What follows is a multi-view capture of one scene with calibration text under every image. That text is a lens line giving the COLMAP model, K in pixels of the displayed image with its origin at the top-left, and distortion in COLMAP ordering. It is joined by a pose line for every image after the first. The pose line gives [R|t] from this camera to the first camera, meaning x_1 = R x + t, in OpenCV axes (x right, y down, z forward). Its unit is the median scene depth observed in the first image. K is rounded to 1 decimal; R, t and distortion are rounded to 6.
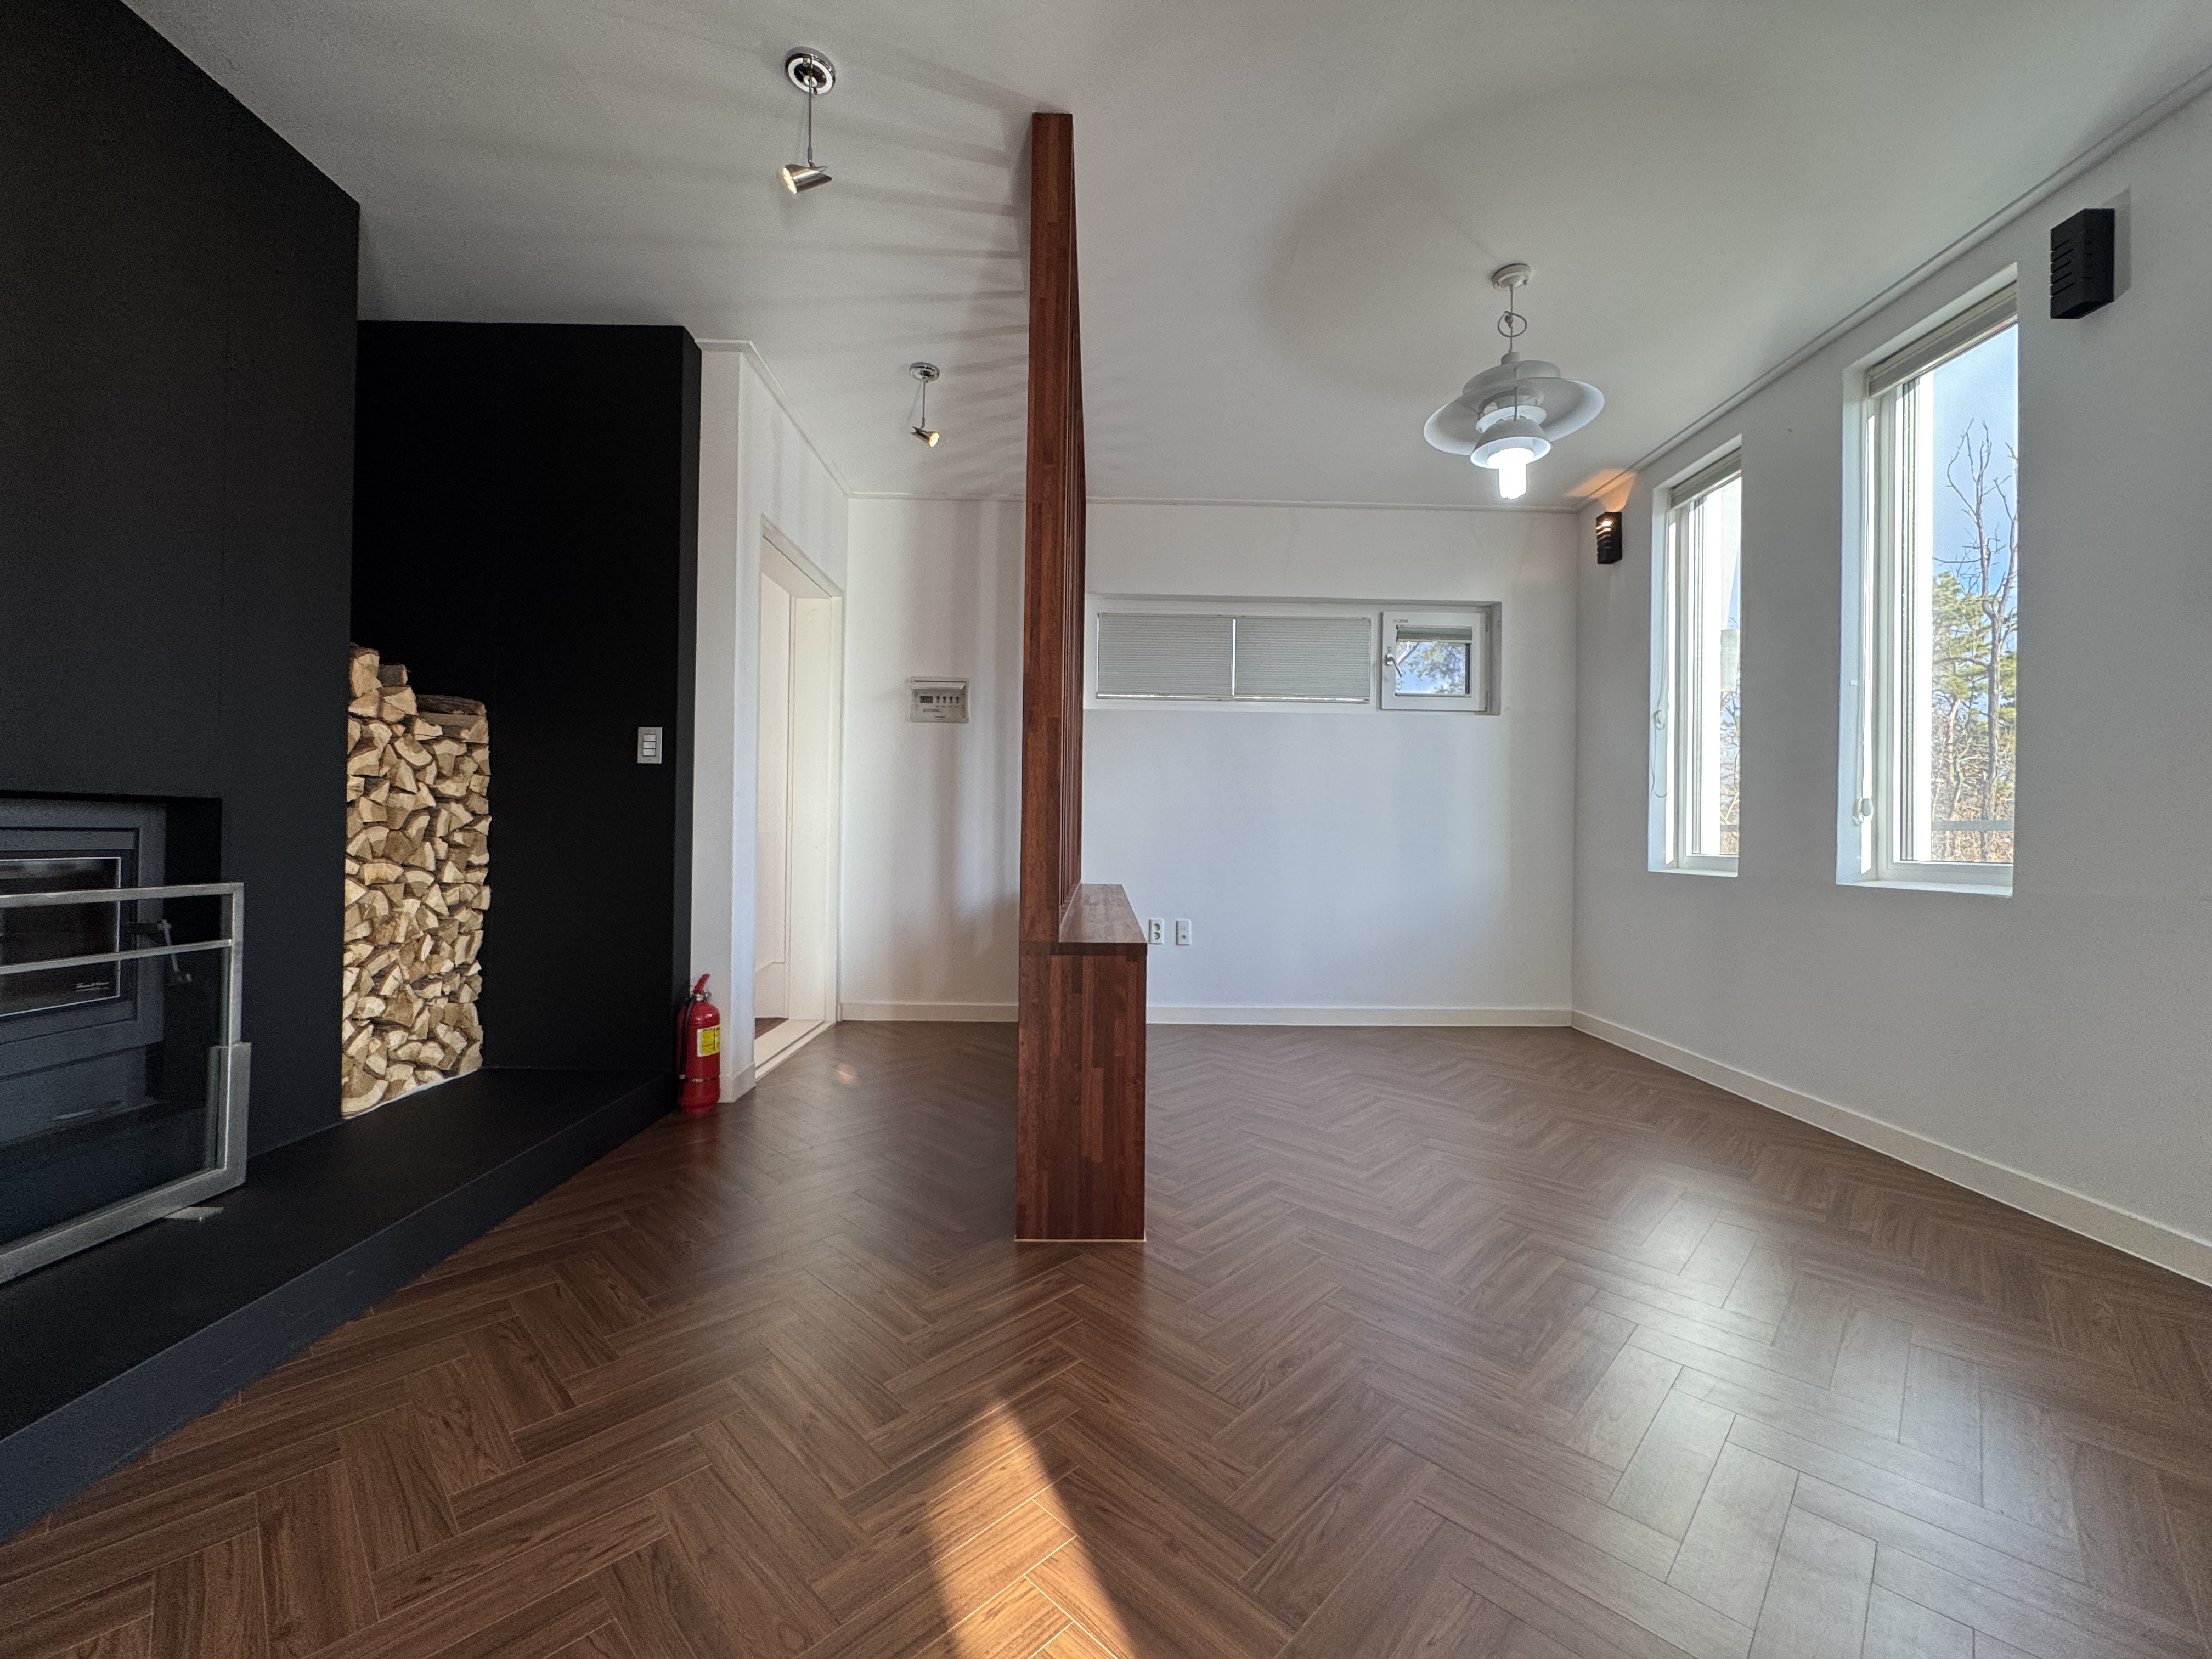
lens RADIAL K [[881.2, 0, 1100.7], [0, 881.2, 832.1], [0, 0, 1]] dist [0.000281, -0.000113]
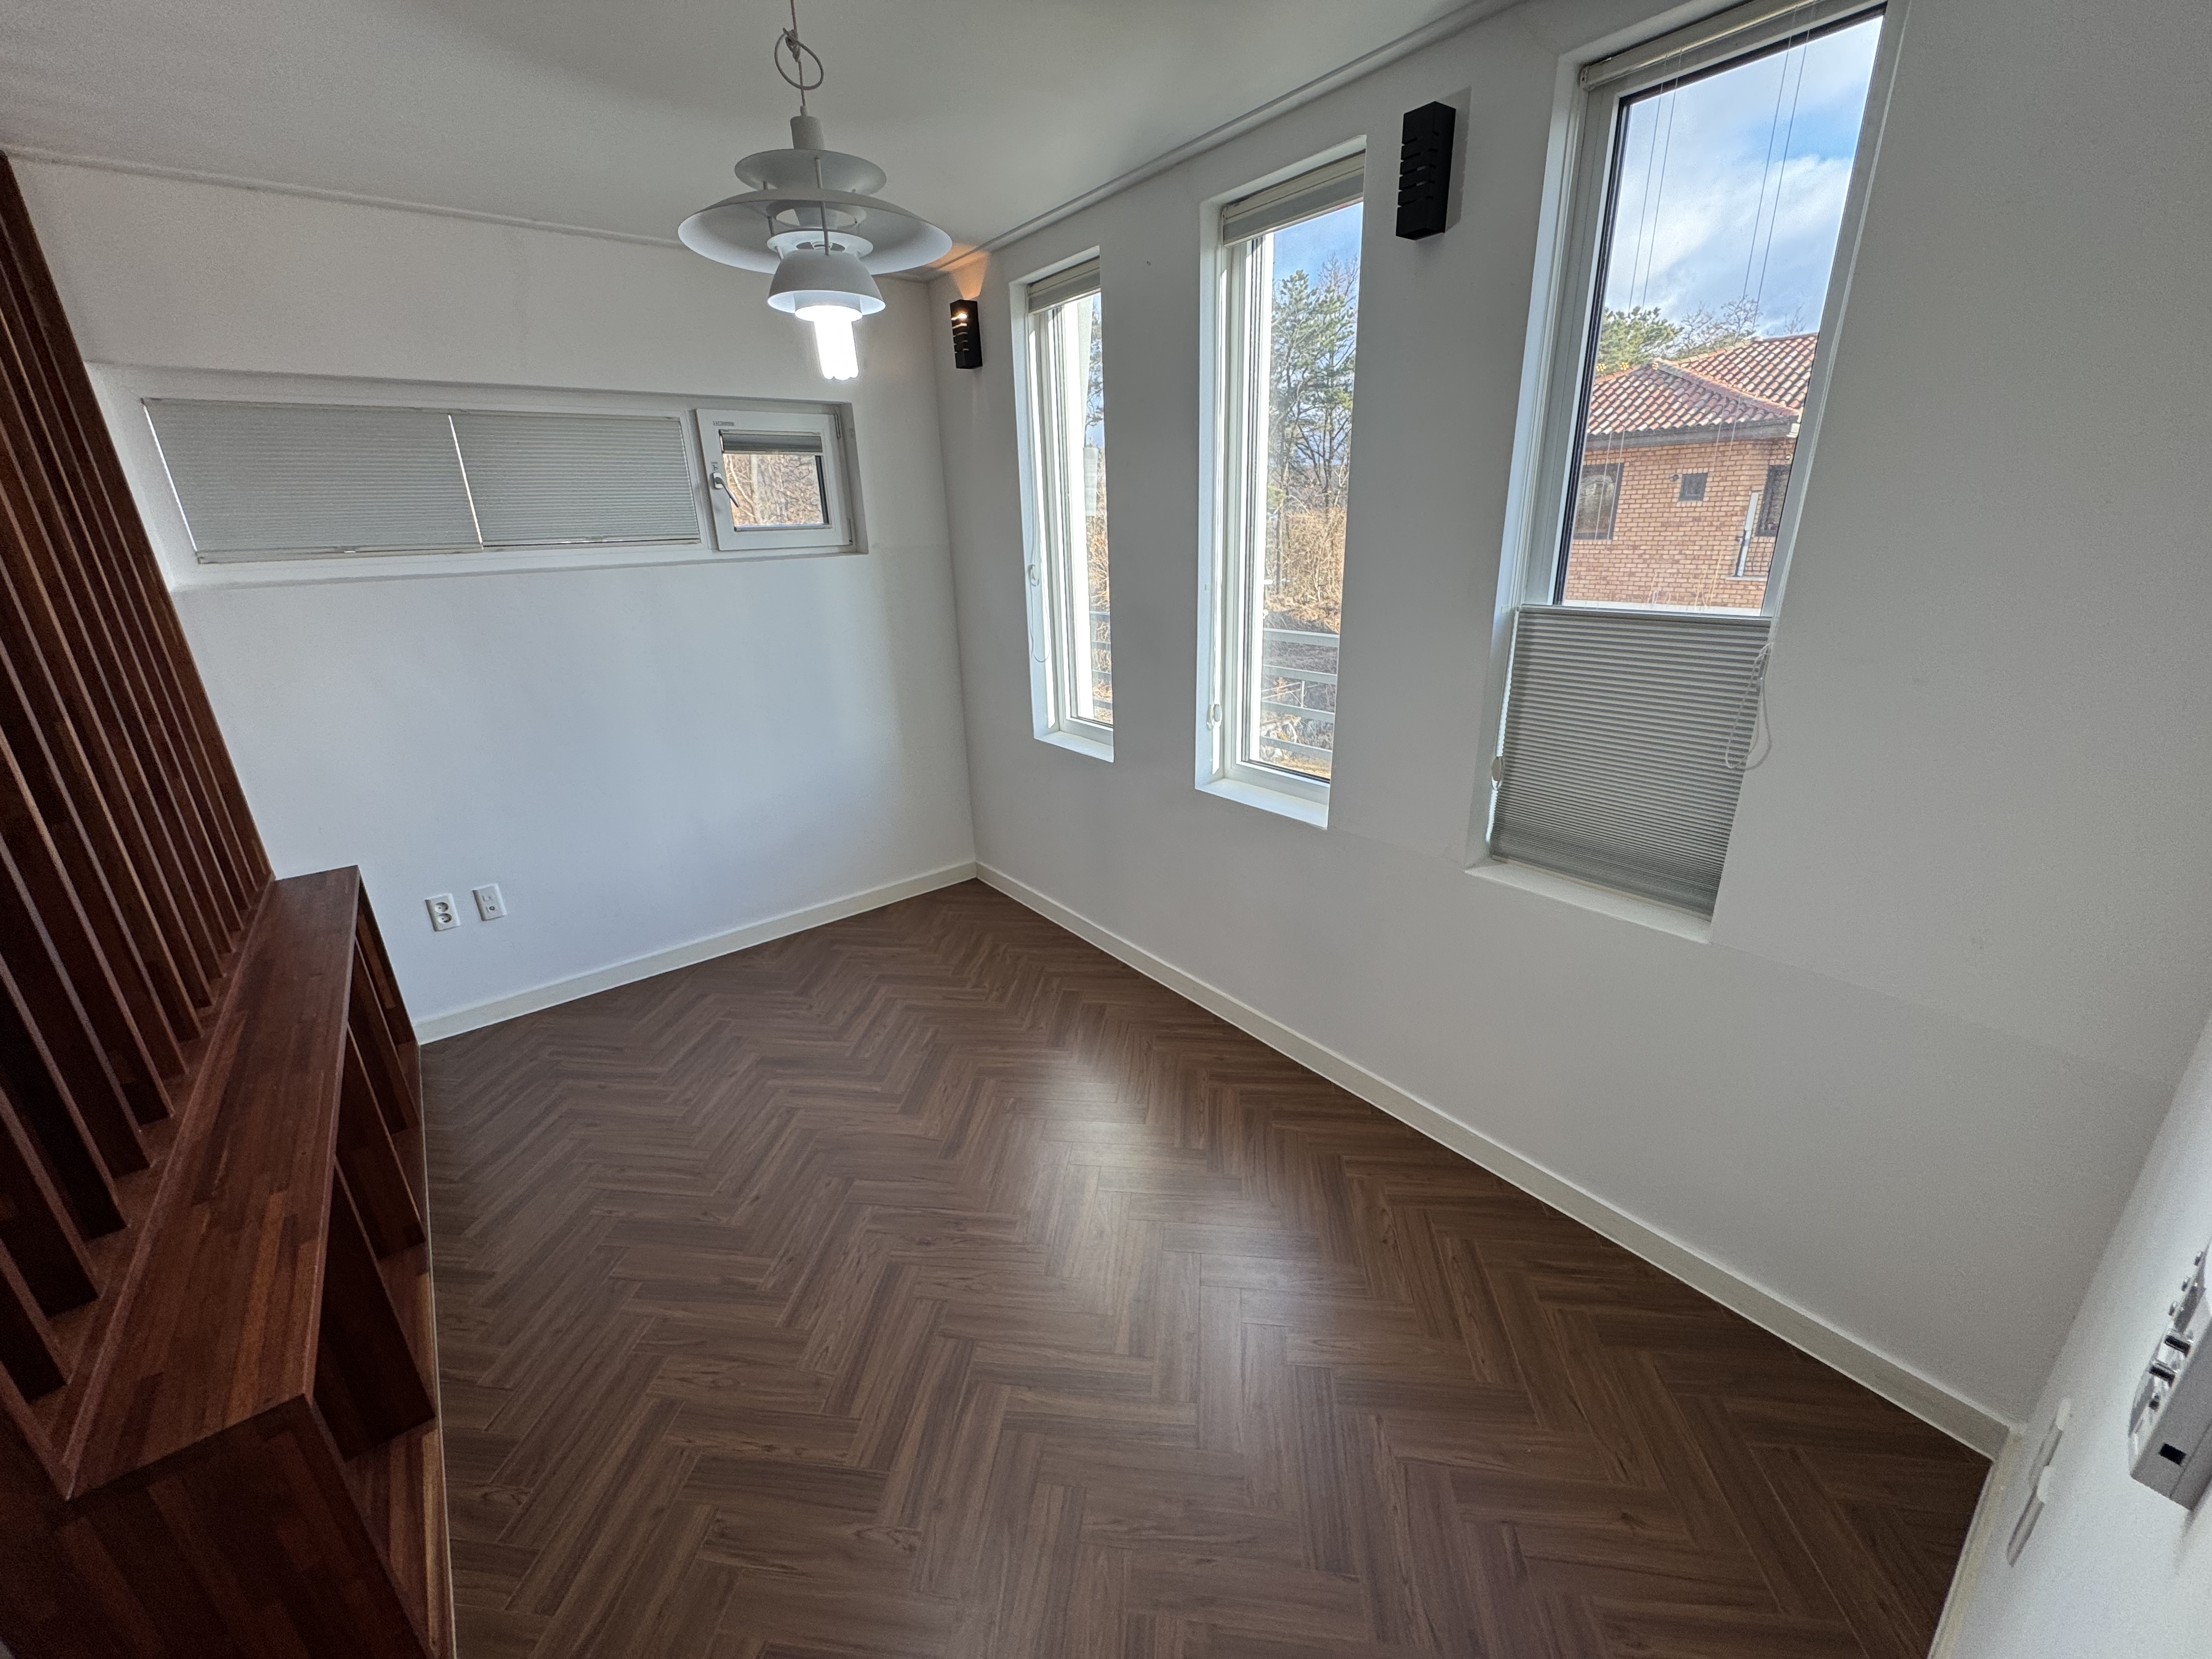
lens RADIAL K [[881.2, 0, 1100.7], [0, 881.2, 832.1], [0, 0, 1]] dist [0.000281, -0.000113]
pose [[0.793959, -0.239983, 0.558603, 0.150364], [0.037986, 0.936584, 0.348378, -0.248898], [-0.606783, -0.255378, 0.752726, 0.264243]]
